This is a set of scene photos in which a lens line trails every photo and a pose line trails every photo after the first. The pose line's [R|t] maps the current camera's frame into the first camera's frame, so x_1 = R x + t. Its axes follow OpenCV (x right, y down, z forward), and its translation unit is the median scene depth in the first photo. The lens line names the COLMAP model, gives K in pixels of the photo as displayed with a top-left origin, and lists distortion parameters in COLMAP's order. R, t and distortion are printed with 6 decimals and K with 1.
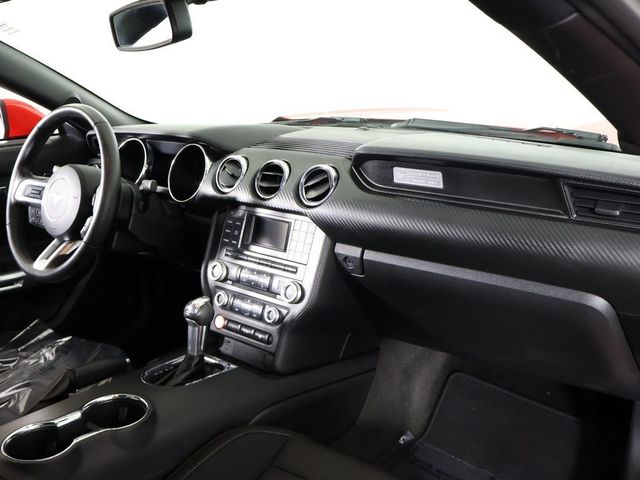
lens RADIAL K [[604.5, 0, 320.0], [0, 604.5, 240.0], [0, 0, 1]] dist [-0.013969, 0.004451]
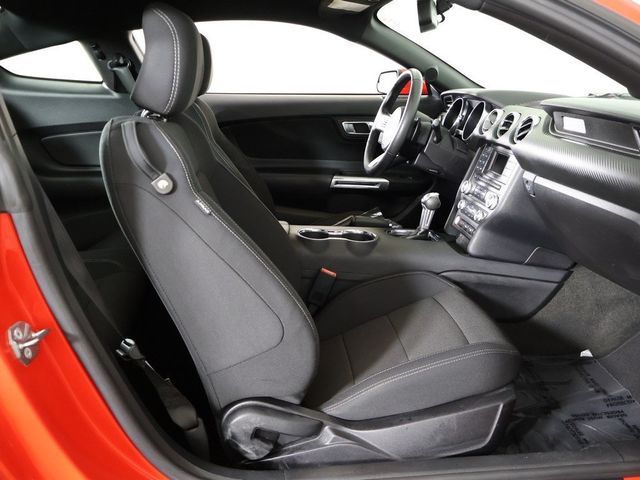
lens RADIAL K [[604.5, 0, 320.0], [0, 604.5, 240.0], [0, 0, 1]] dist [-0.013969, 0.004451]
pose [[0.714539, 0.216690, -0.665192, 0.633846], [-0.207724, 0.973657, 0.094040, 0.124953], [0.668046, 0.070981, 0.740727, -0.326273]]
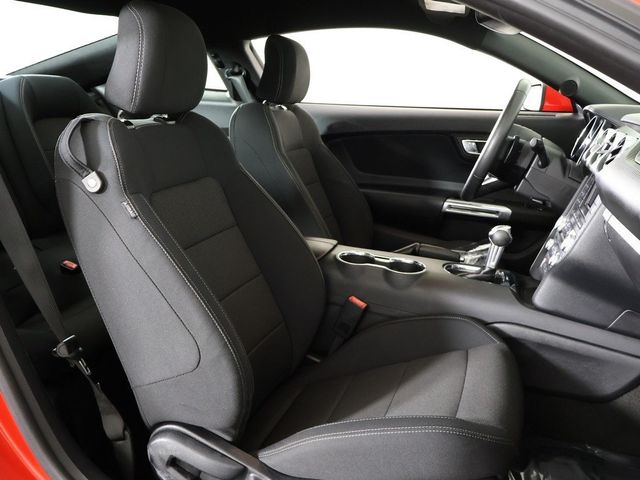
lens RADIAL K [[604.5, 0, 320.0], [0, 604.5, 240.0], [0, 0, 1]] dist [-0.013969, 0.004451]
pose [[0.382617, 0.256086, -0.887707, 0.772777], [-0.272253, 0.949407, 0.156540, 0.029904], [0.882883, 0.181786, 0.432979, 0.106625]]
